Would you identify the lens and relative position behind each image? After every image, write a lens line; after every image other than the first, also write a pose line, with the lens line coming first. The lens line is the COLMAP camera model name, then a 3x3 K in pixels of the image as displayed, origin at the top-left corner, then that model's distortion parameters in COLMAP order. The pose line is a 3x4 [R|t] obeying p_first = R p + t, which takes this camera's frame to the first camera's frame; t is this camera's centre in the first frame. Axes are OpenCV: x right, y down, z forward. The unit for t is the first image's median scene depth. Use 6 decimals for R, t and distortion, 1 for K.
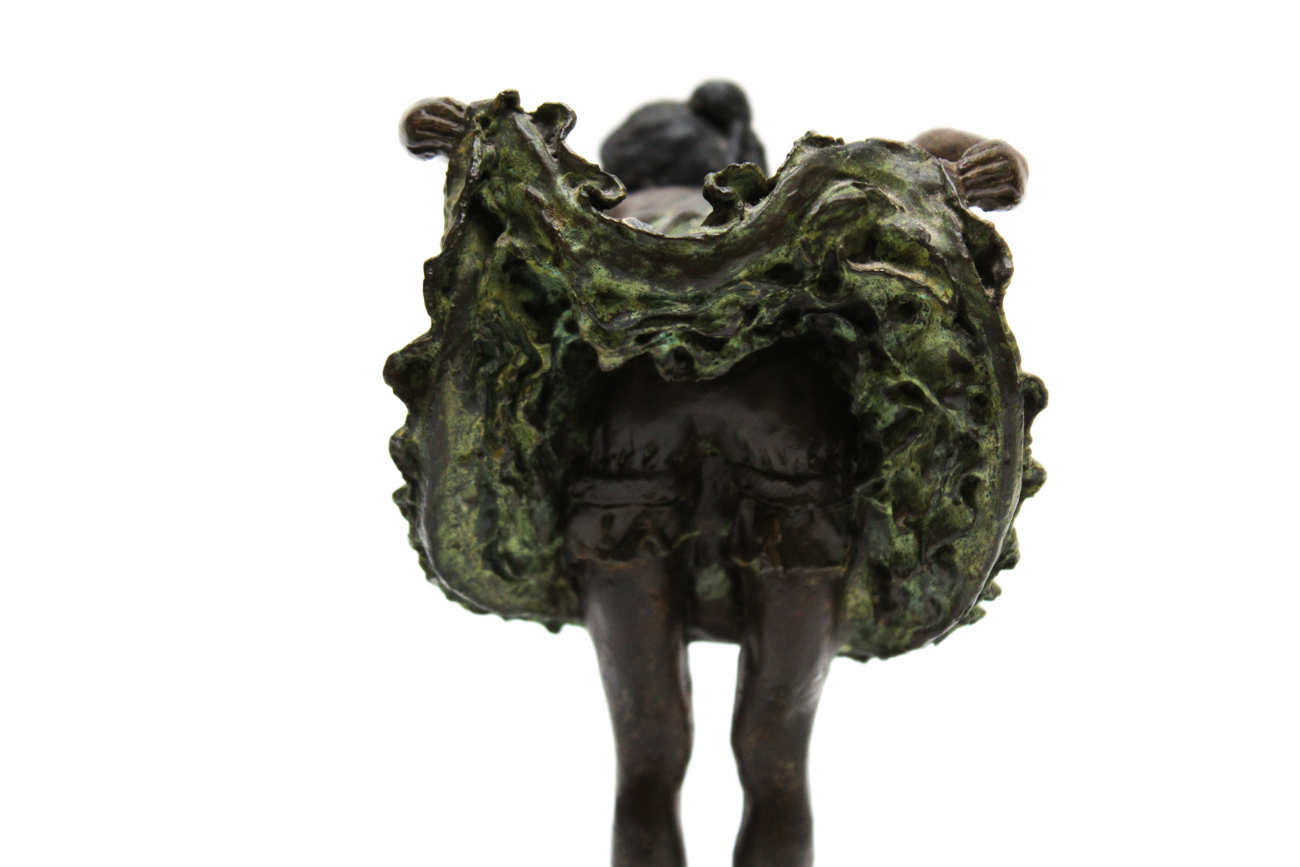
lens RADIAL K [[3410.8, 0, 644.4], [0, 3410.8, 434.2], [0, 0, 1]] dist [0.057658, 0.000000]
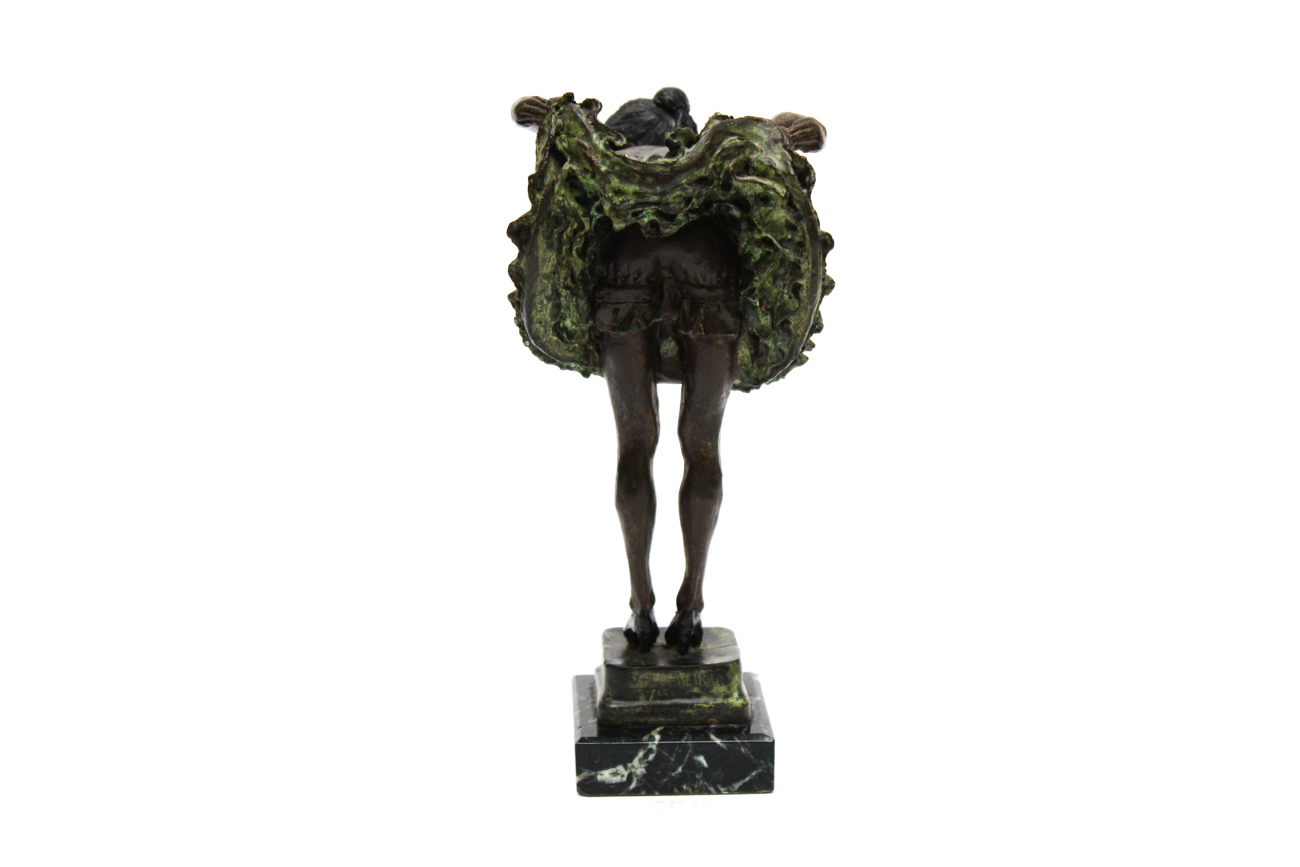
lens RADIAL K [[3187.4, 0, 655.6], [0, 3187.4, 434.3], [0, 0, 1]] dist [0.021308, 0.000000]
pose [[0.999820, -0.002145, 0.018833, -0.023535], [0.002067, 0.999989, 0.004160, 0.092546], [-0.018841, -0.004121, 0.999814, -0.875662]]
